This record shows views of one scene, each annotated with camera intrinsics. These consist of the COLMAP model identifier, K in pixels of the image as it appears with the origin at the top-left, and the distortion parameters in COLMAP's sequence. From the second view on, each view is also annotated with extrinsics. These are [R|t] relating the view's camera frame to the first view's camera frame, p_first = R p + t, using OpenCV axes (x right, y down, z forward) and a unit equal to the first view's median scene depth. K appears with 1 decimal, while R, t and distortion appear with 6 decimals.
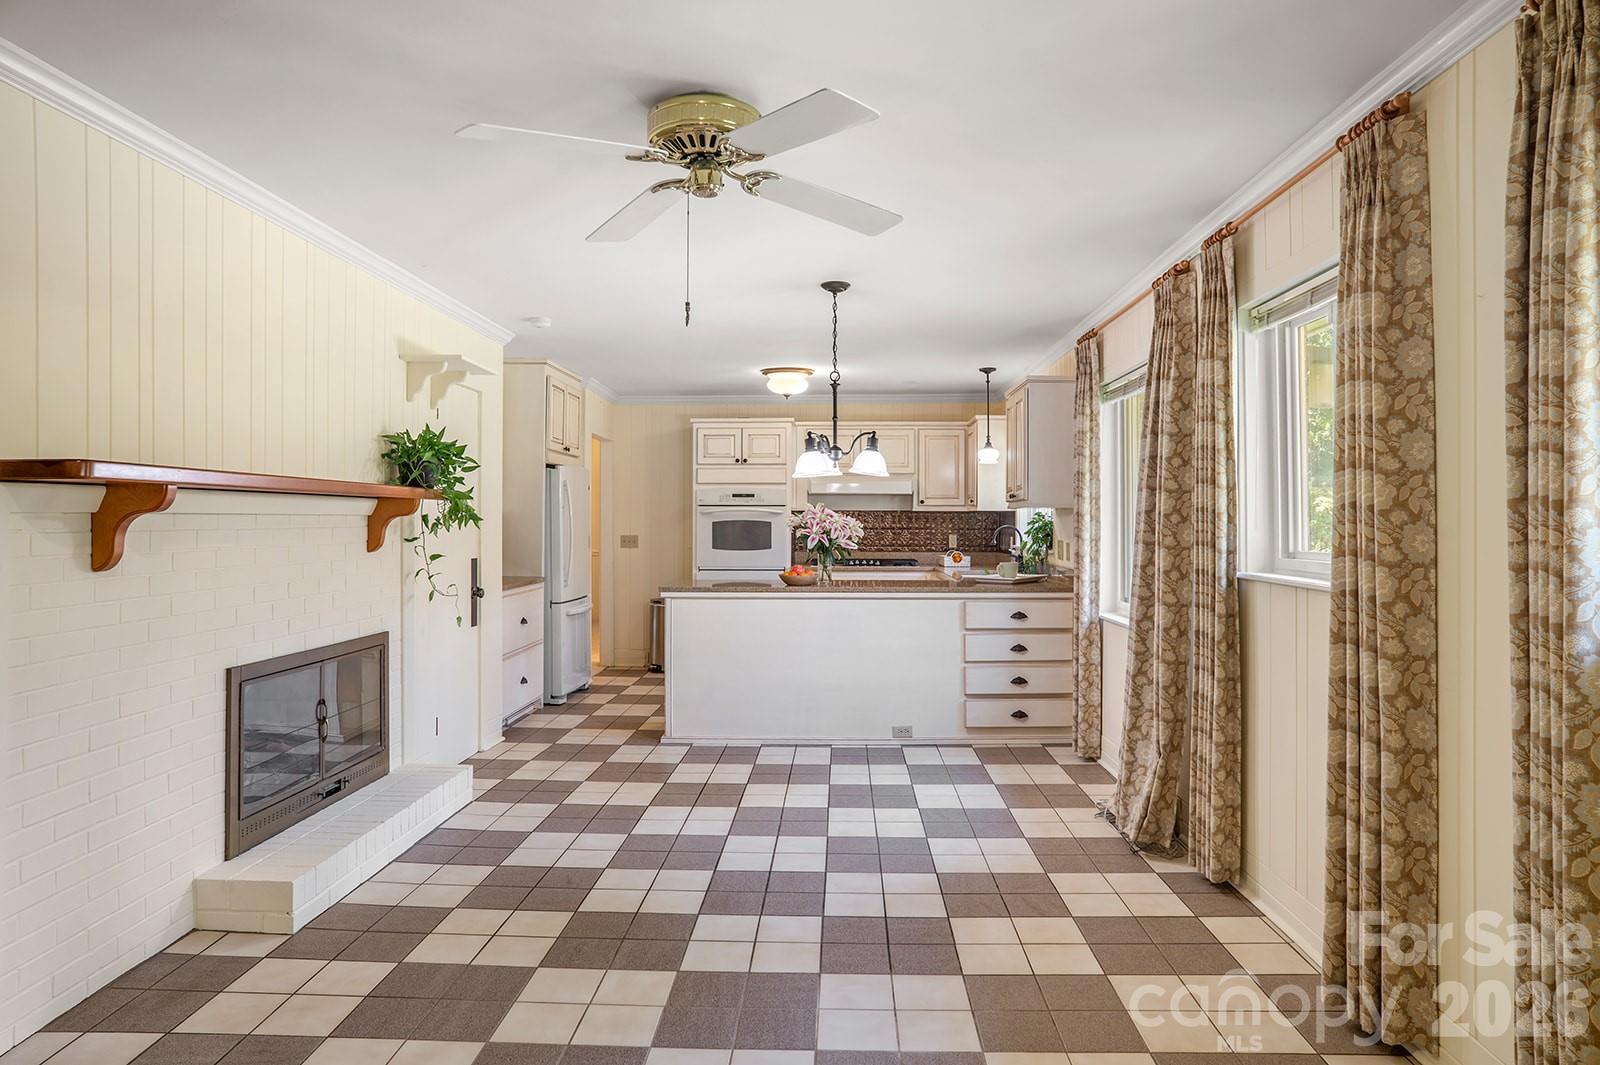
lens RADIAL K [[950.0, 0, 823.4], [0, 950.0, 516.6], [0, 0, 1]] dist [-0.065426, 0.045736]
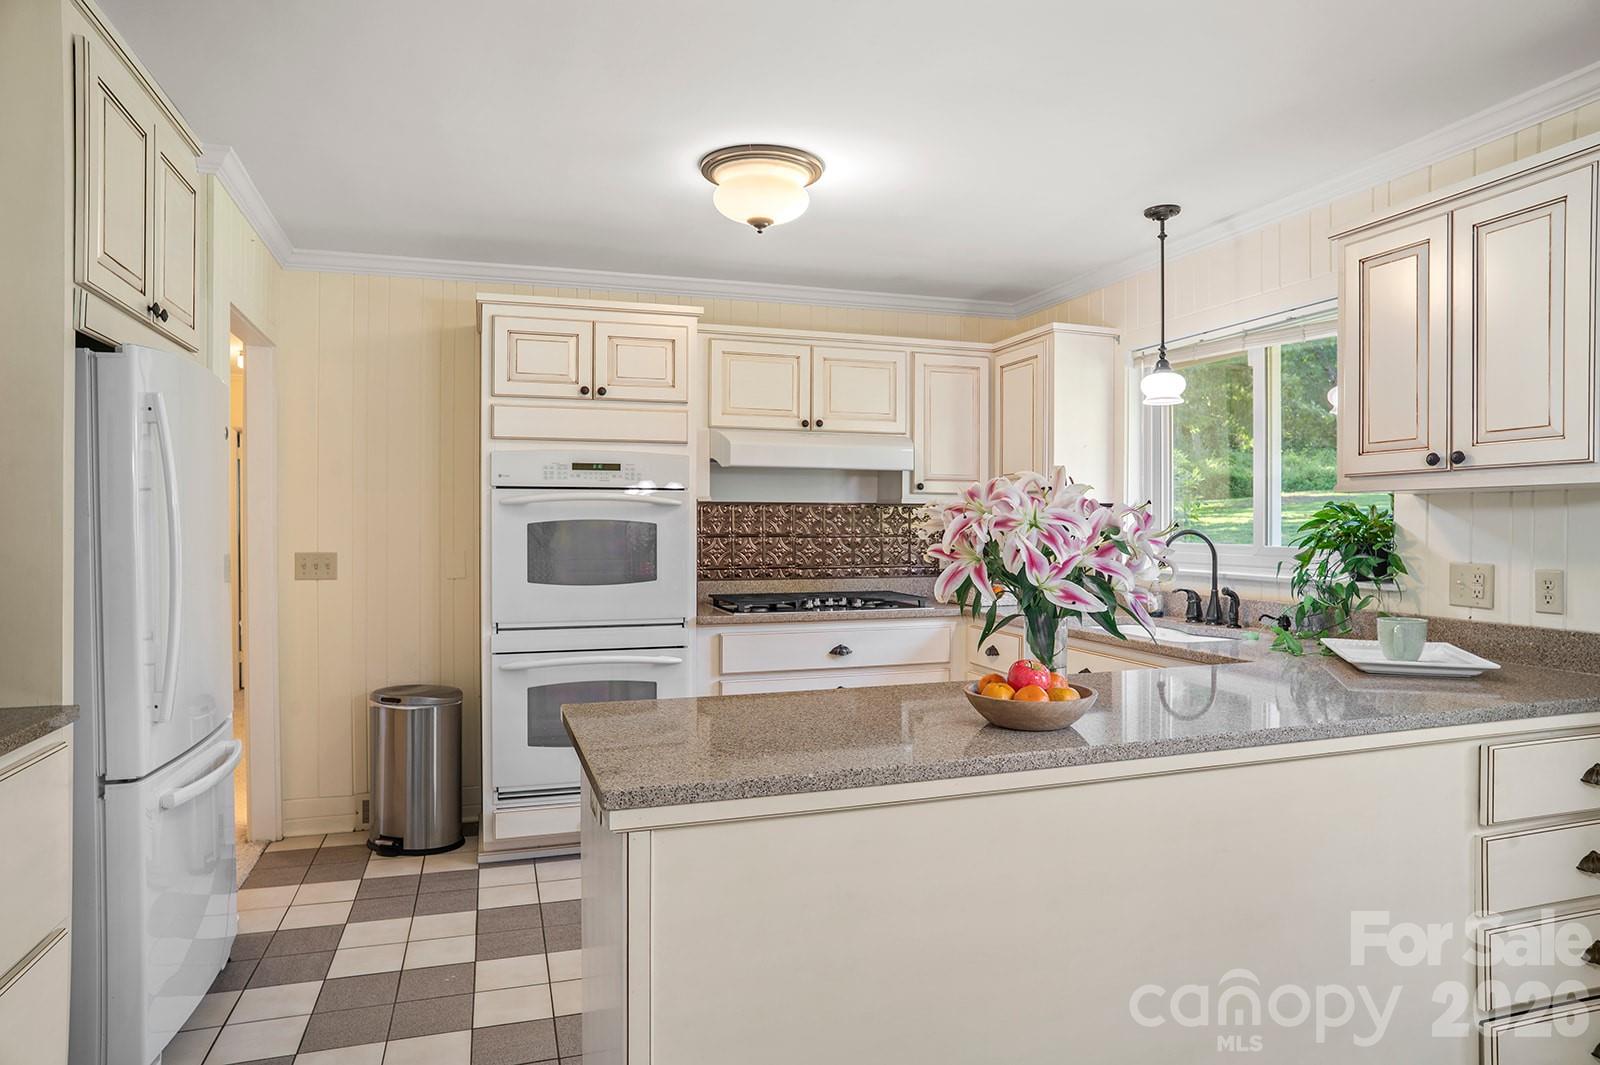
lens RADIAL K [[948.4, 0, 801.5], [0, 948.4, 525.8], [0, 0, 1]] dist [-0.060605, 0.043189]
pose [[0.942264, -0.002854, 0.334858, -0.257221], [0.000167, 0.999968, 0.008053, 0.005150], [-0.334870, -0.007533, 0.942234, 0.944043]]
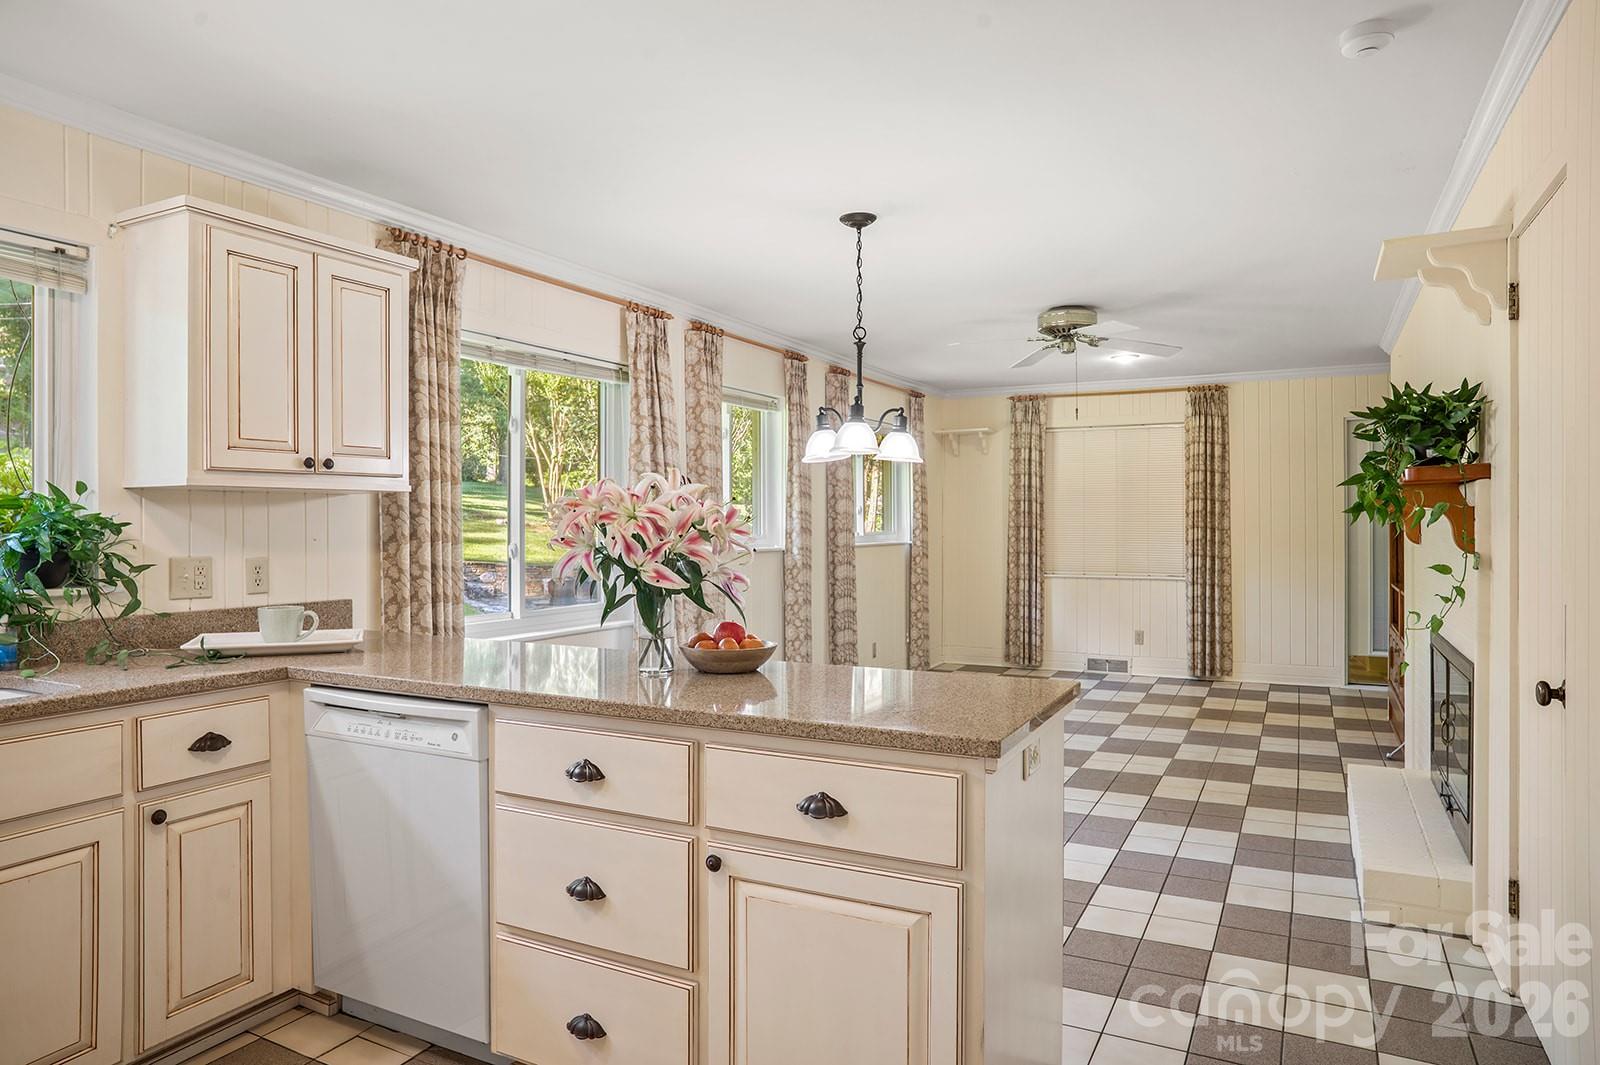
lens RADIAL K [[972.7, 0, 799.2], [0, 972.7, 536.9], [0, 0, 1]] dist [-0.062693, 0.051032]
pose [[-0.891579, -0.001542, 0.452864, -0.311526], [0.002810, 0.999956, 0.008937, 0.015580], [-0.452857, 0.009240, -0.891535, 1.737419]]
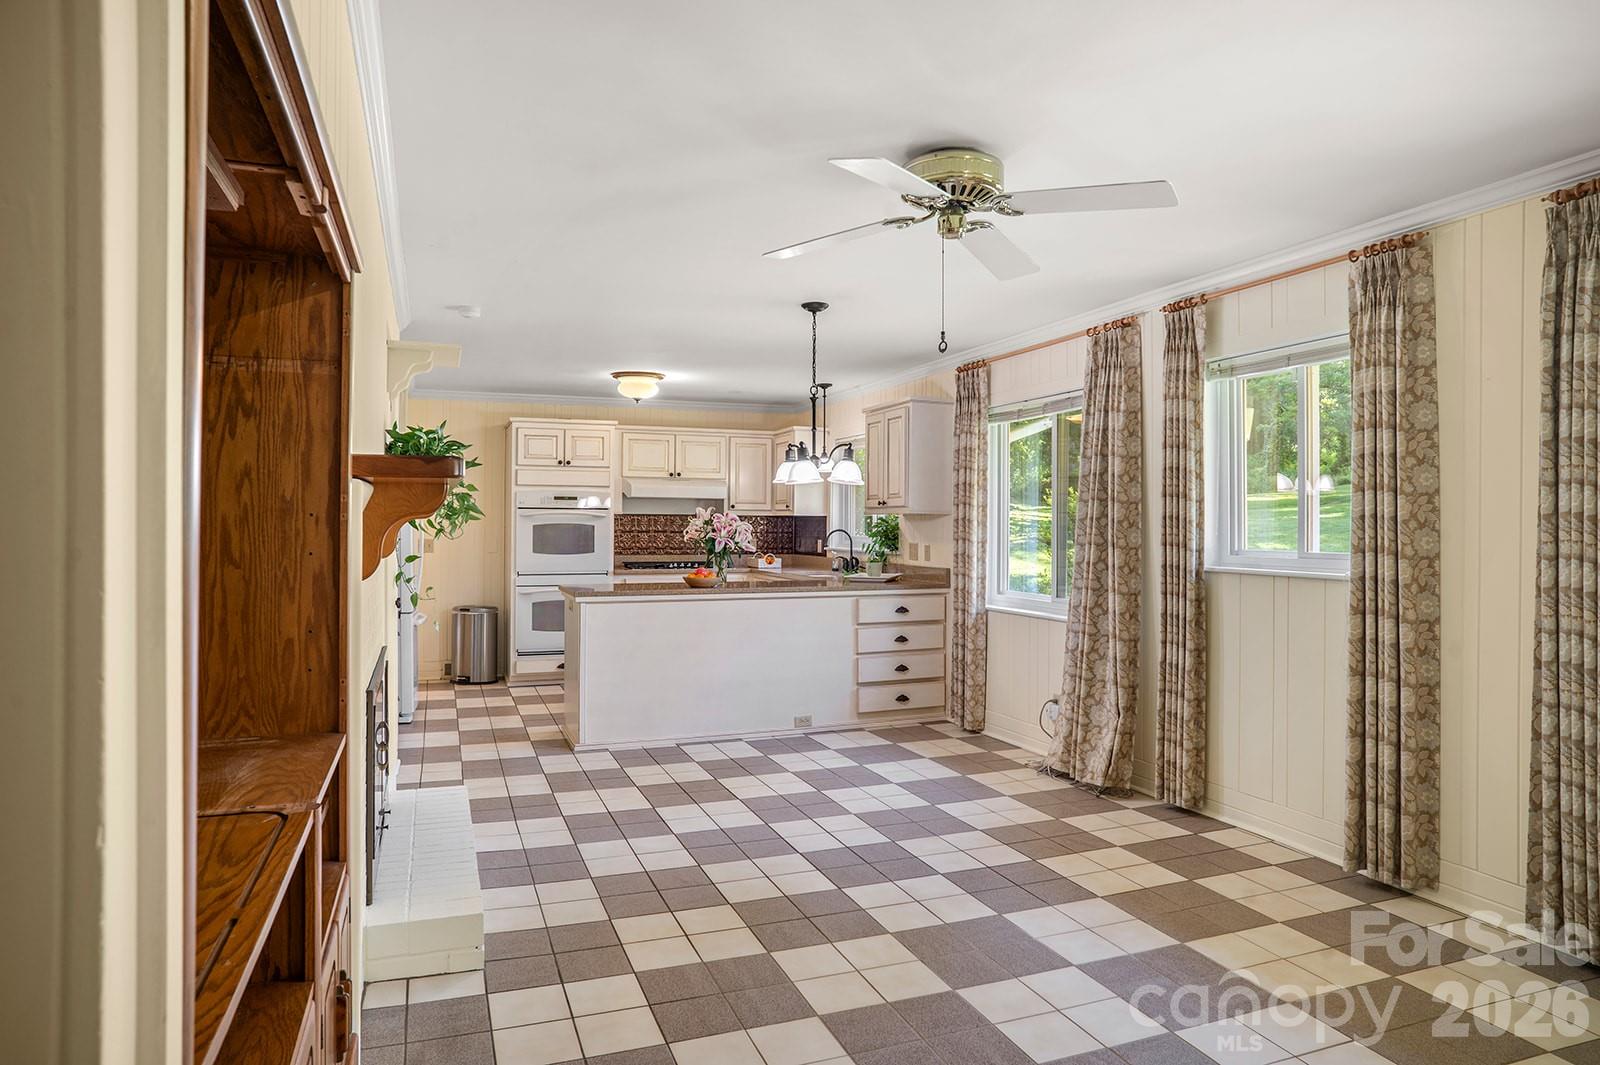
lens RADIAL K [[948.4, 0, 801.5], [0, 948.4, 525.8], [0, 0, 1]] dist [-0.060605, 0.043189]
pose [[0.925030, 0.002964, 0.379883, -0.407671], [-0.005267, 0.999974, 0.005021, -0.000011], [-0.379858, -0.006646, 0.925021, 0.011645]]
